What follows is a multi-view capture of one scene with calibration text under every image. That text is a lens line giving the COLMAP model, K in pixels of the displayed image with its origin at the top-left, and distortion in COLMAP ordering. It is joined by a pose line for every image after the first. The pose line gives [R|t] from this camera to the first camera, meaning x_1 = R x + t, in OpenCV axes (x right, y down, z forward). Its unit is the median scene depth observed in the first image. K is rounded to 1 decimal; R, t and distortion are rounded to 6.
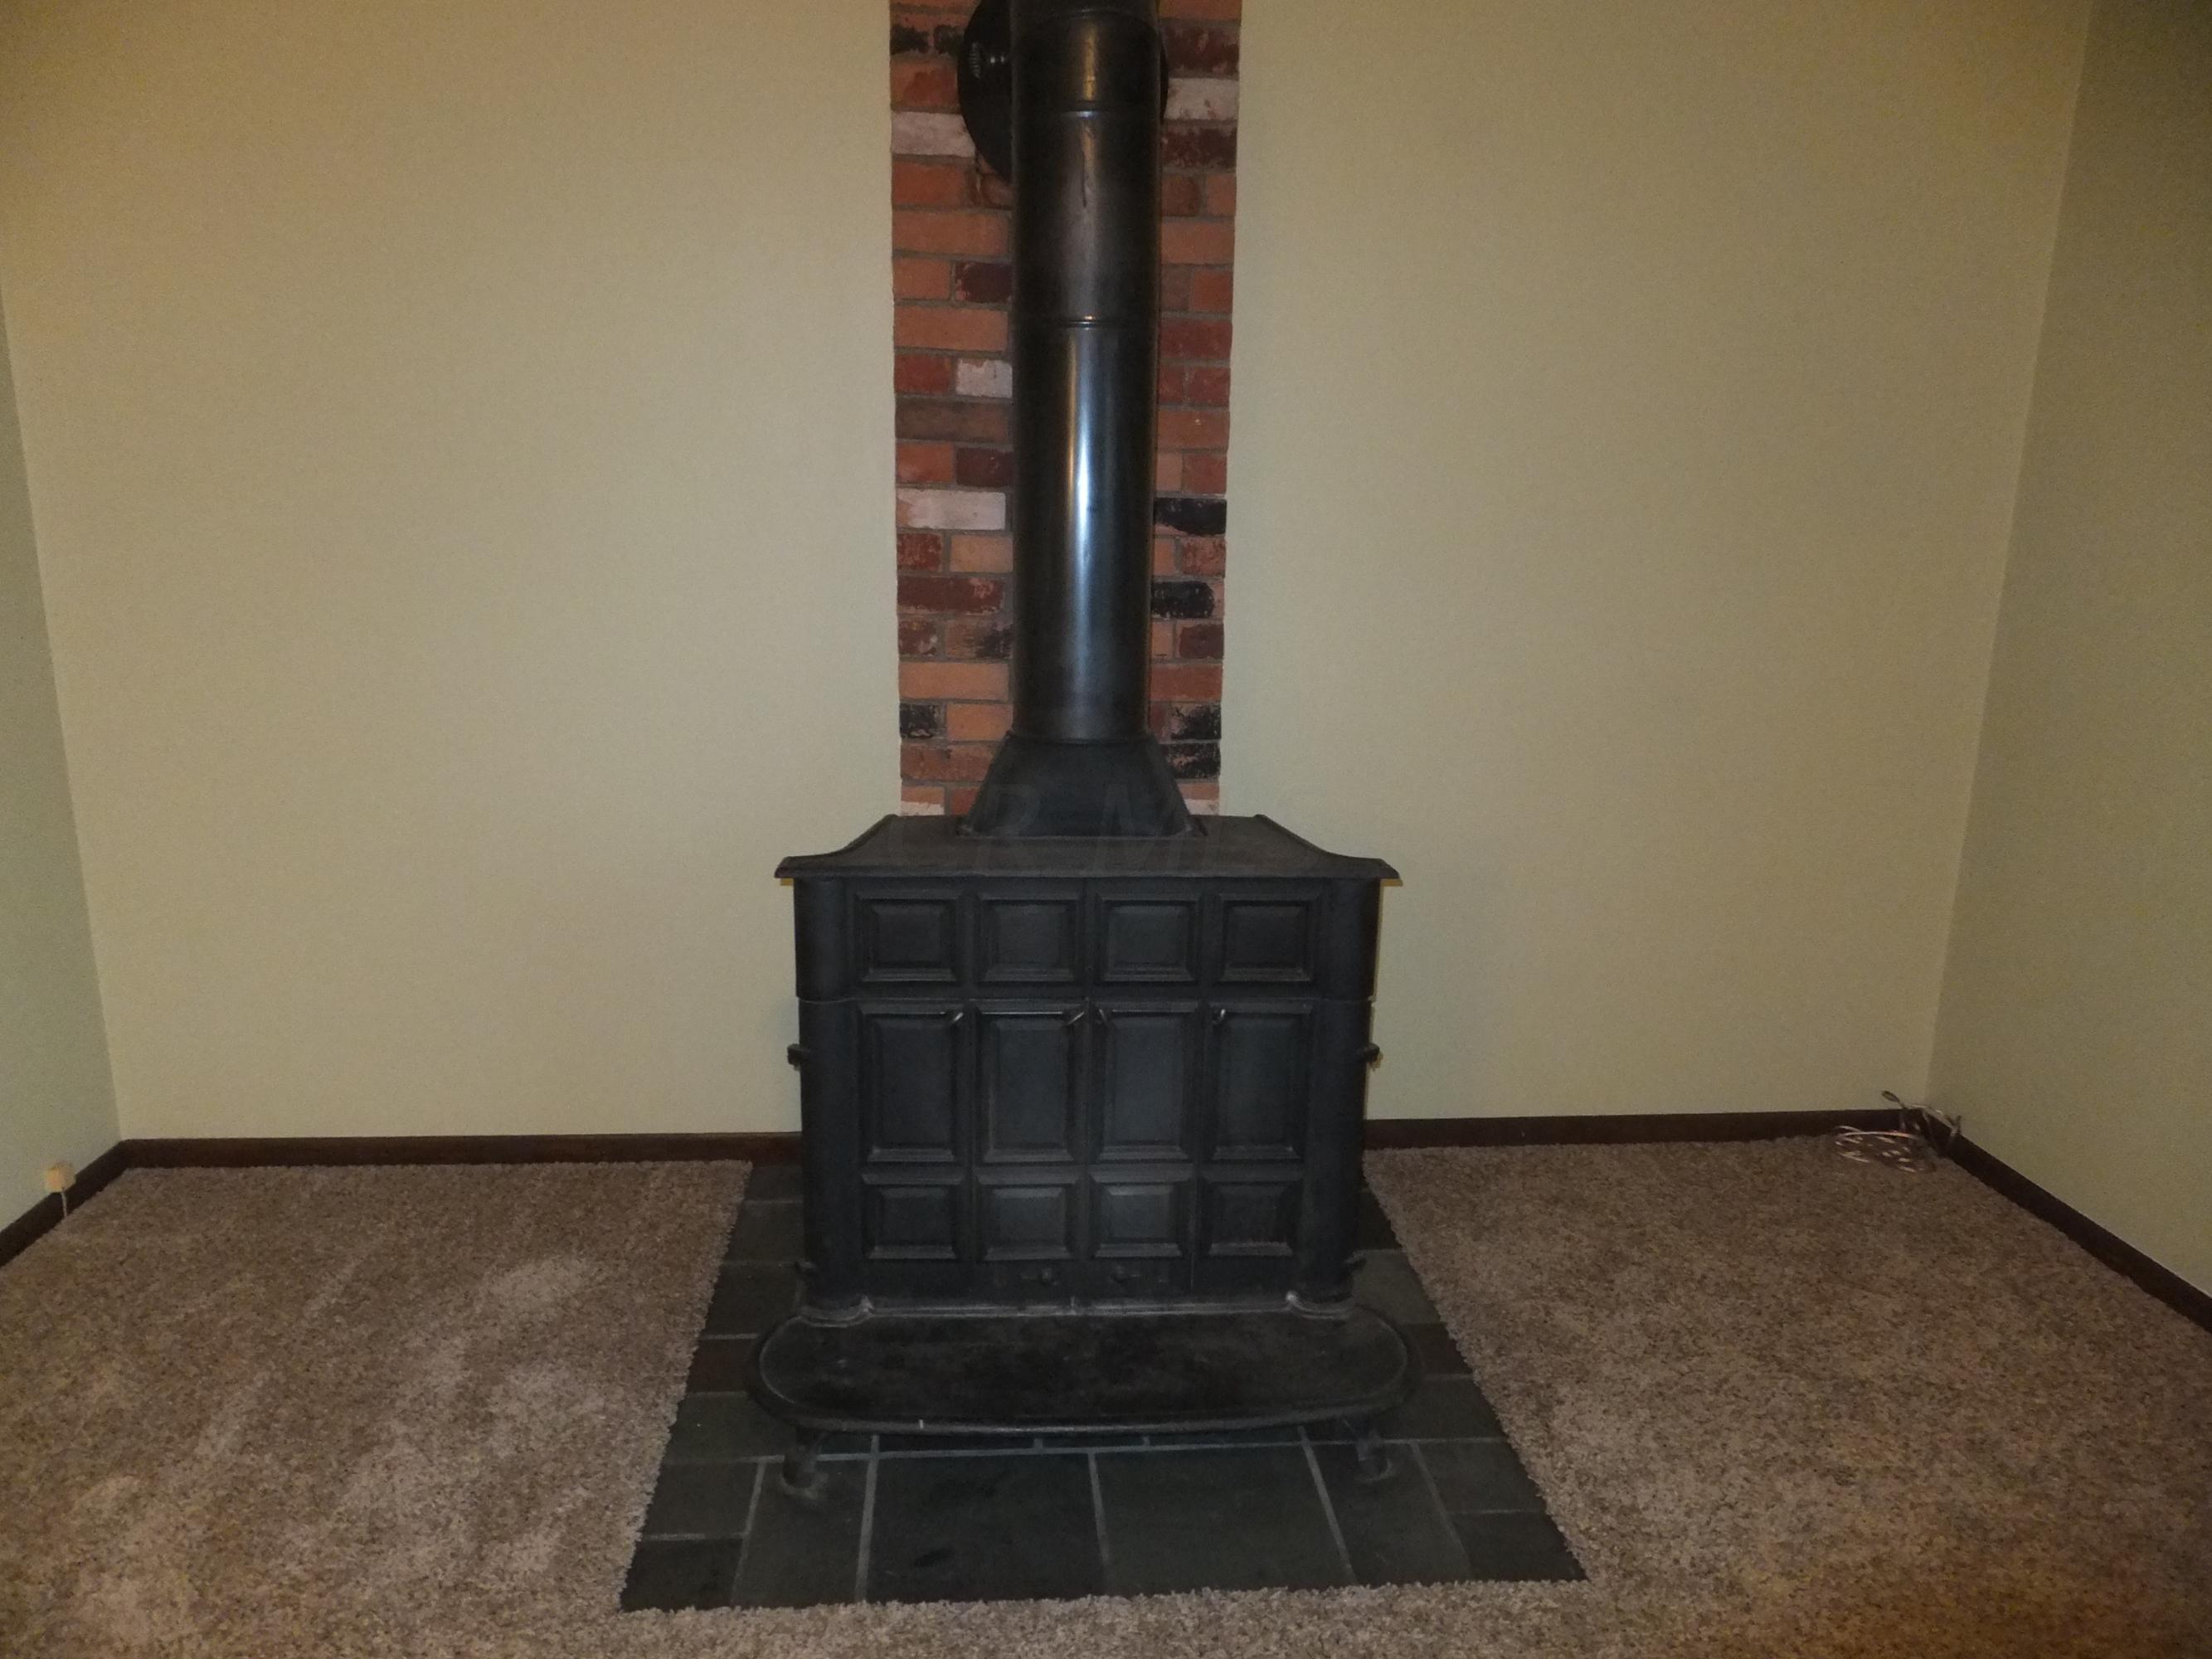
lens RADIAL K [[1470.4, 0, 1066.8], [0, 1470.4, 826.9], [0, 0, 1]] dist [-0.043693, 0.030505]
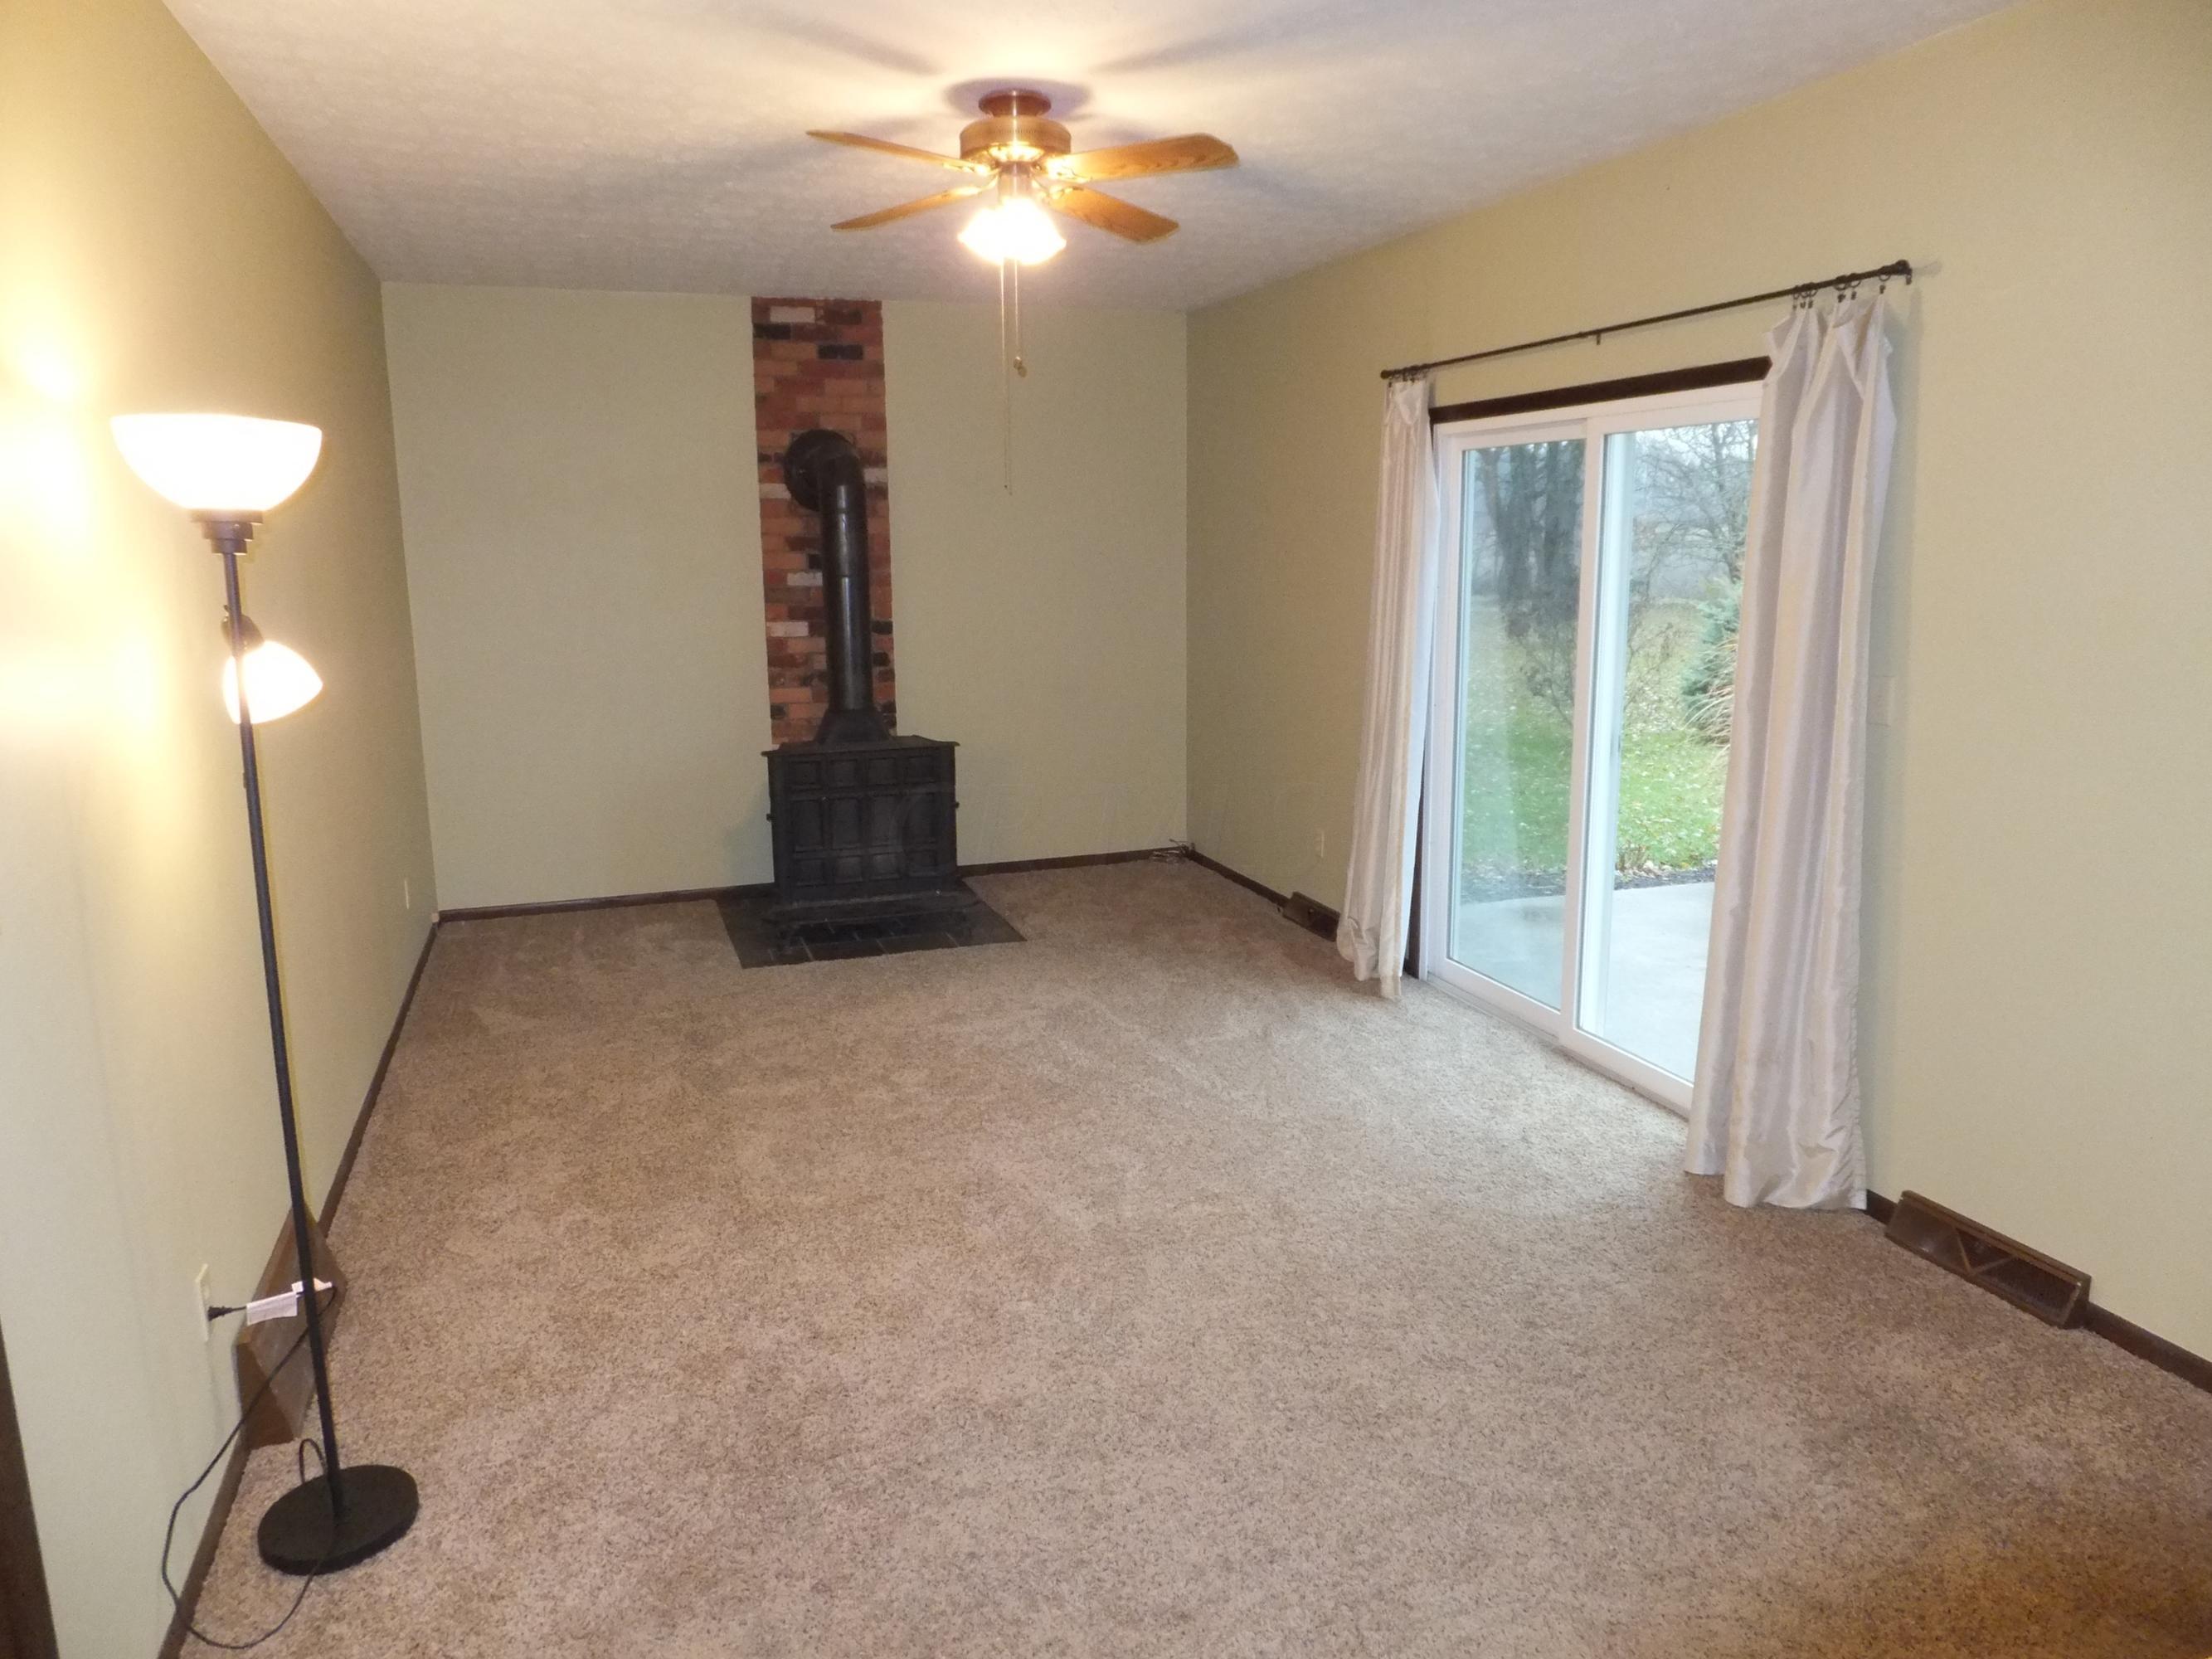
lens RADIAL K [[1470.4, 0, 1066.8], [0, 1470.4, 826.9], [0, 0, 1]] dist [-0.043693, 0.030505]
pose [[0.968652, -0.072104, 0.237726, -0.250687], [0.077546, 0.996896, -0.013605, 0.212746], [-0.236007, 0.031614, 0.971237, -1.680946]]
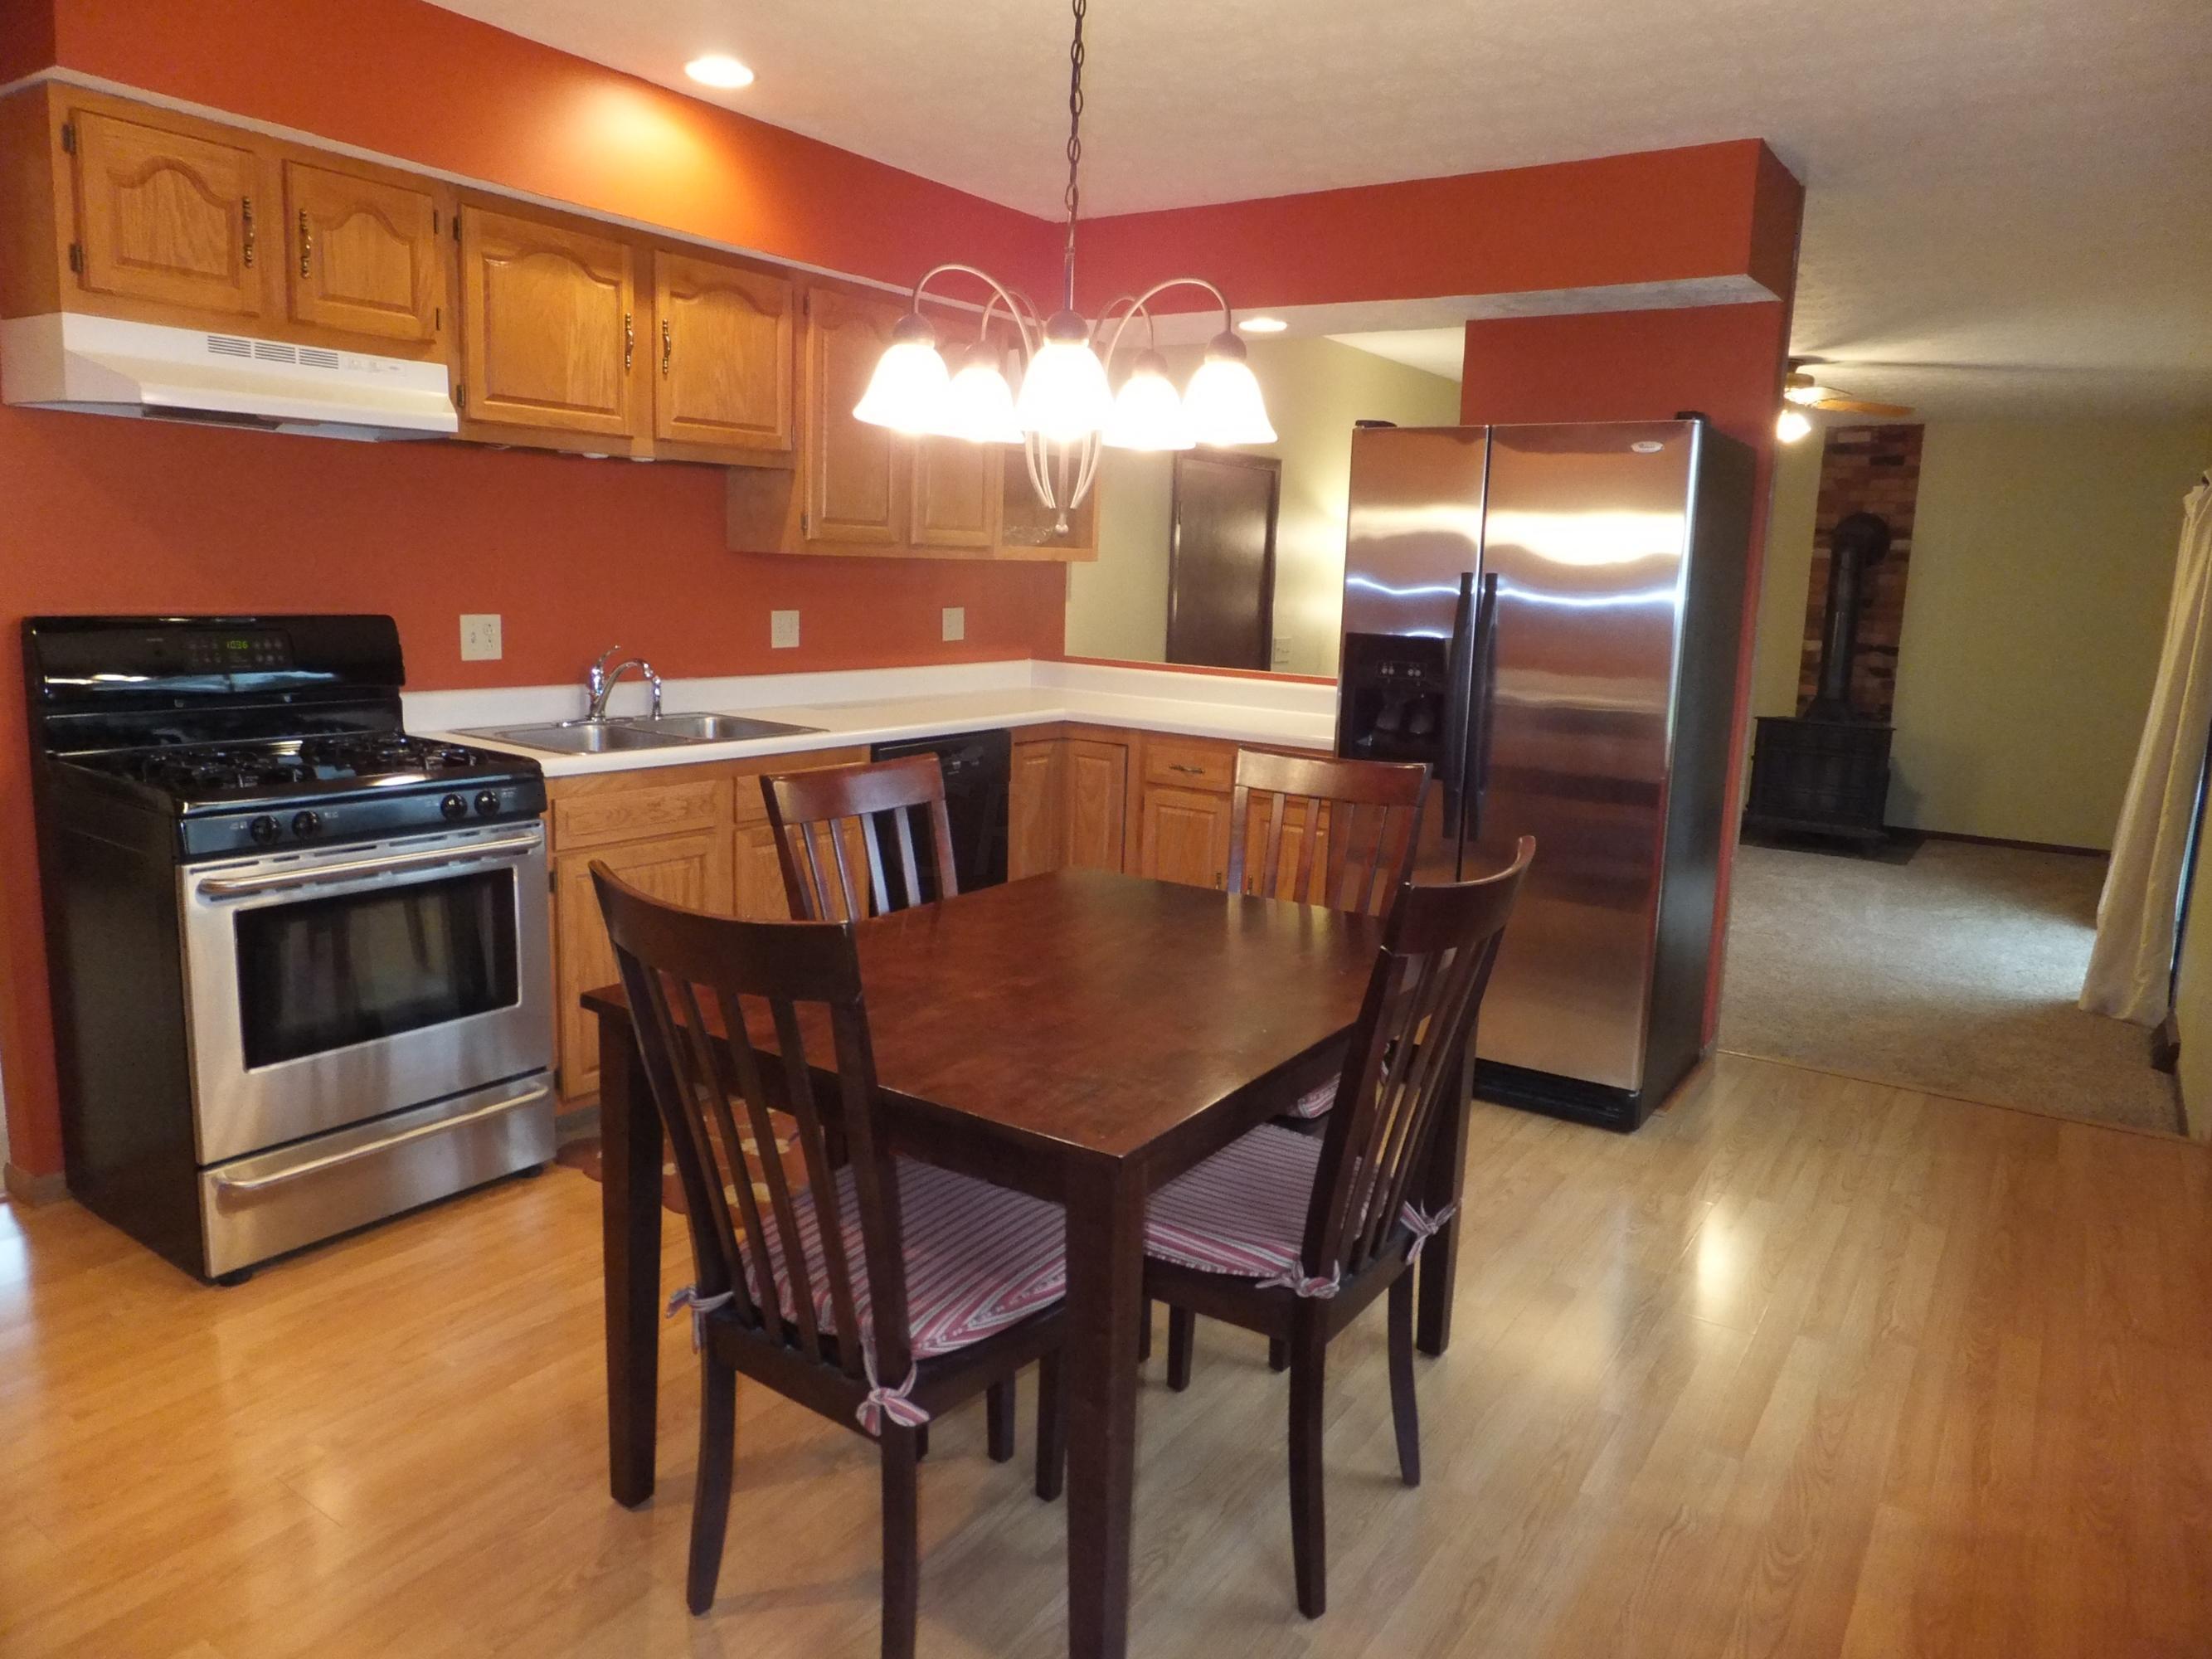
lens RADIAL K [[1470.4, 0, 1066.8], [0, 1470.4, 826.9], [0, 0, 1]] dist [-0.043693, 0.030505]
pose [[0.774986, 0.126801, -0.619127, 0.847016], [-0.162170, 0.986762, -0.000900, 0.593085], [0.610817, 0.101101, 0.785291, -3.257232]]
